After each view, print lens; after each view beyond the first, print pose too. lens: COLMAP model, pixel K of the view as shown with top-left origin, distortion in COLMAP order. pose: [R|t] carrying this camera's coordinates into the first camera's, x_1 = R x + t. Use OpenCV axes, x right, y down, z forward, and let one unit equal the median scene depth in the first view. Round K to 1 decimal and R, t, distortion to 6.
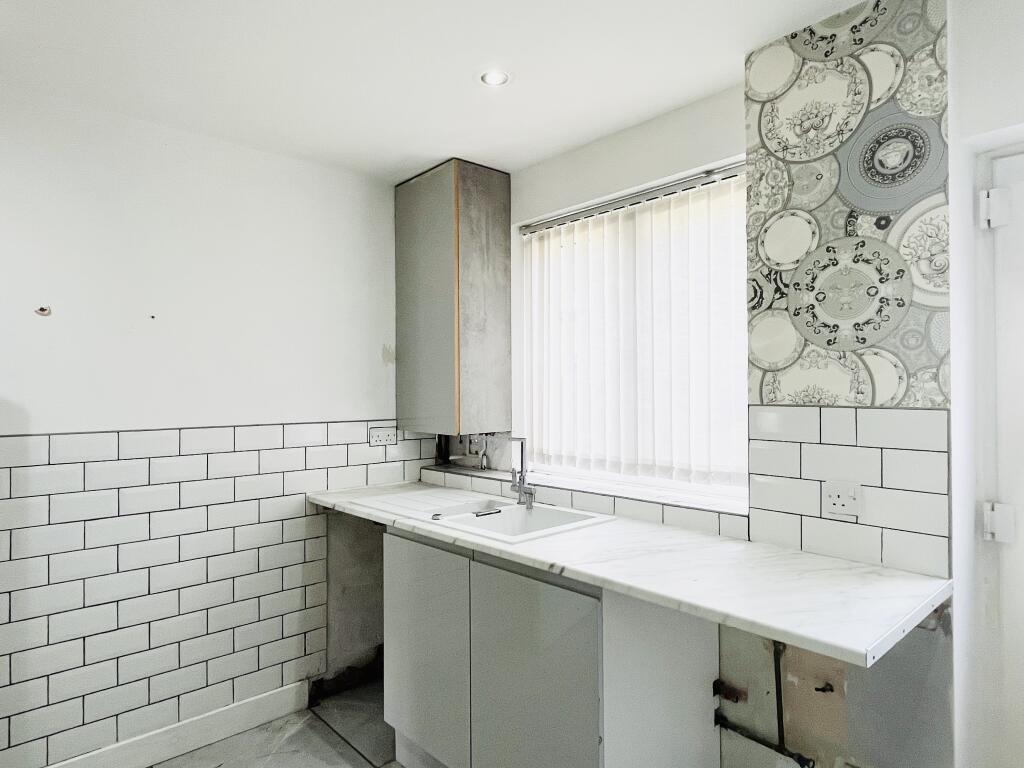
lens RADIAL K [[608.0, 0, 512.6], [0, 608.0, 385.9], [0, 0, 1]] dist [0.004332, -0.003111]
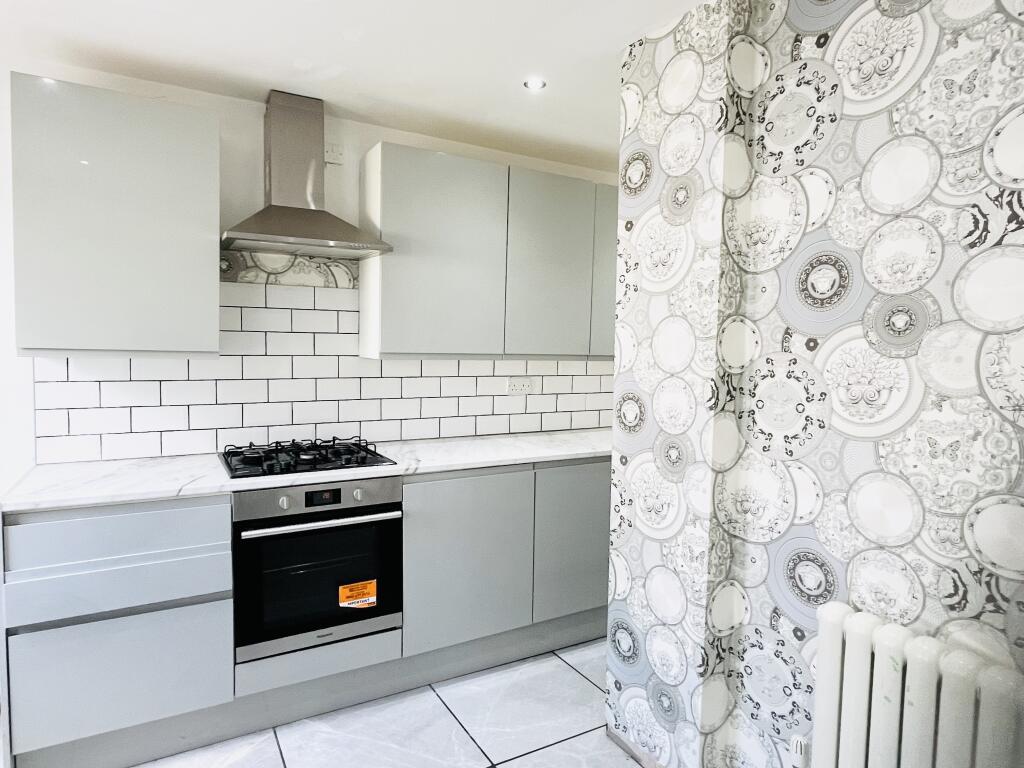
lens RADIAL K [[608.0, 0, 512.3], [0, 608.0, 381.8], [0, 0, 1]] dist [0.004332, -0.003111]
pose [[-0.975937, -0.029459, 0.216054, 0.859742], [-0.019489, 0.998651, 0.048133, 0.009498], [-0.217180, 0.042764, -0.975194, 1.946595]]
